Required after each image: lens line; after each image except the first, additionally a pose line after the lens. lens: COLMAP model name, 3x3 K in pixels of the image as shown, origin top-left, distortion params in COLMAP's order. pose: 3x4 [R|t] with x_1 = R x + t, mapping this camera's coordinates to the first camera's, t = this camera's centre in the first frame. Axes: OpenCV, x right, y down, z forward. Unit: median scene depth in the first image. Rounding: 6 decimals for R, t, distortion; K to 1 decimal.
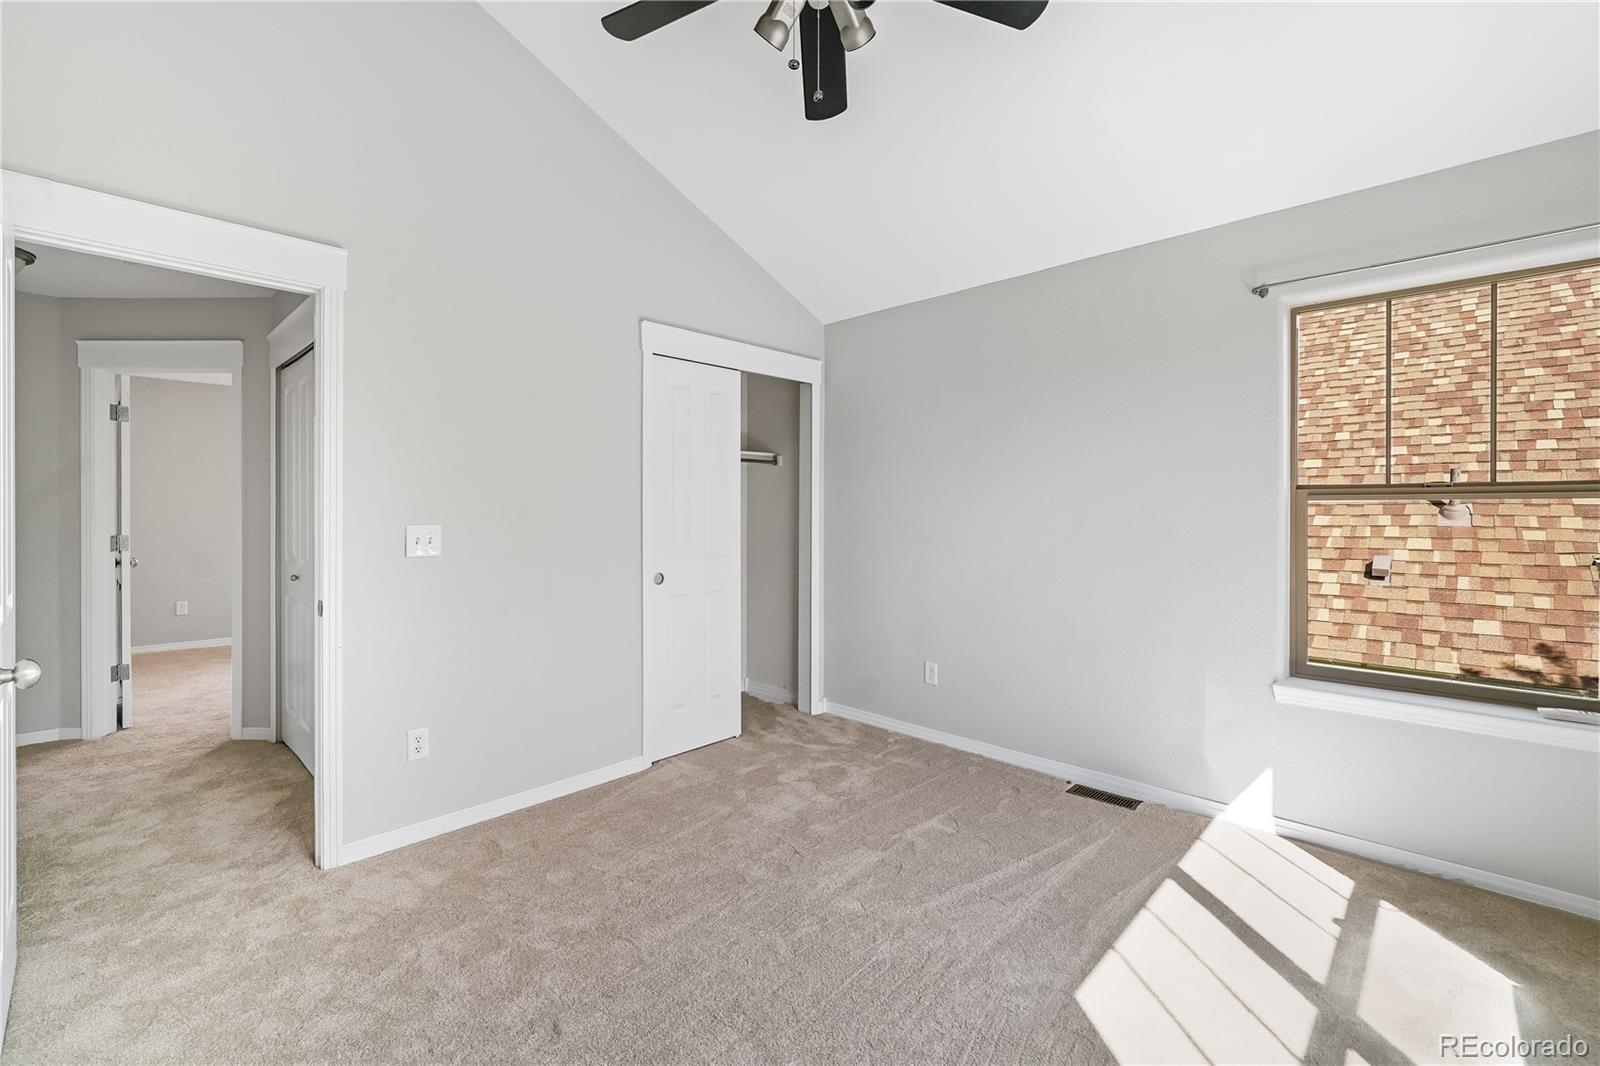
lens RADIAL K [[684.1, 0, 799.5], [0, 684.1, 524.5], [0, 0, 1]] dist [0.001188, 0.000199]
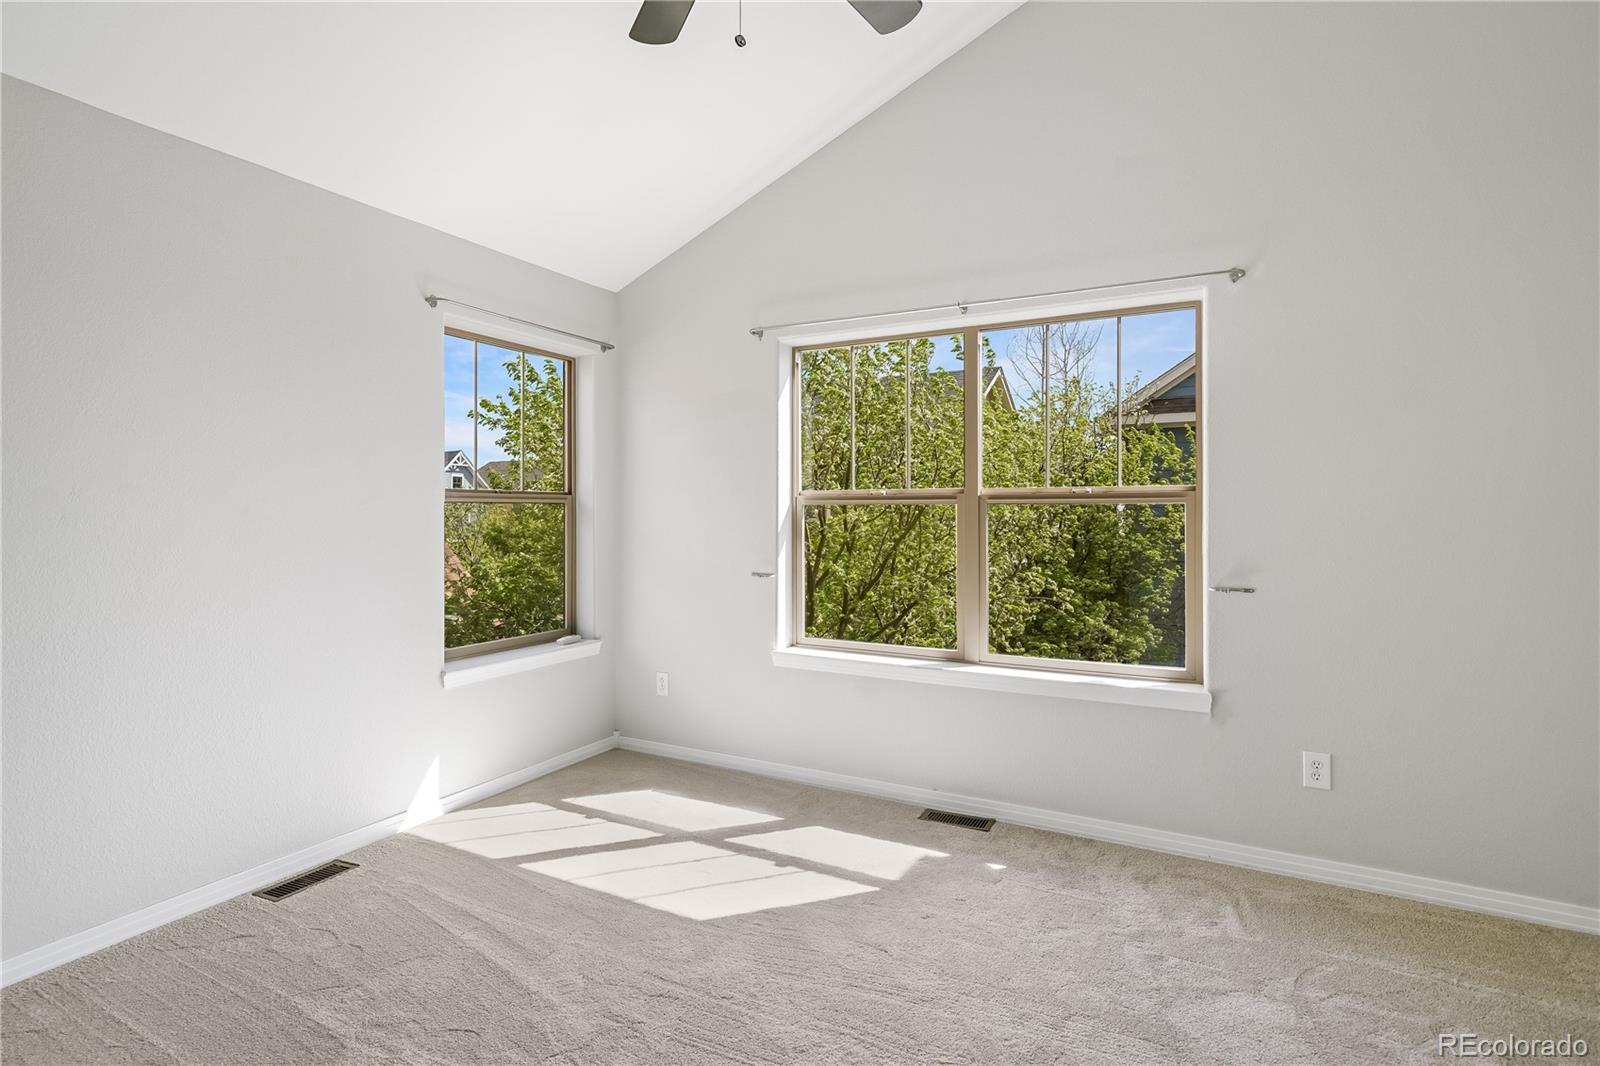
lens RADIAL K [[776.2, 0, 797.7], [0, 776.2, 522.3], [0, 0, 1]] dist [0.002618, 0.000465]
pose [[-0.261788, -0.006345, 0.965105, -0.728991], [0.020674, 0.999712, 0.012181, -0.006533], [-0.964904, 0.023141, -0.261581, 0.921735]]
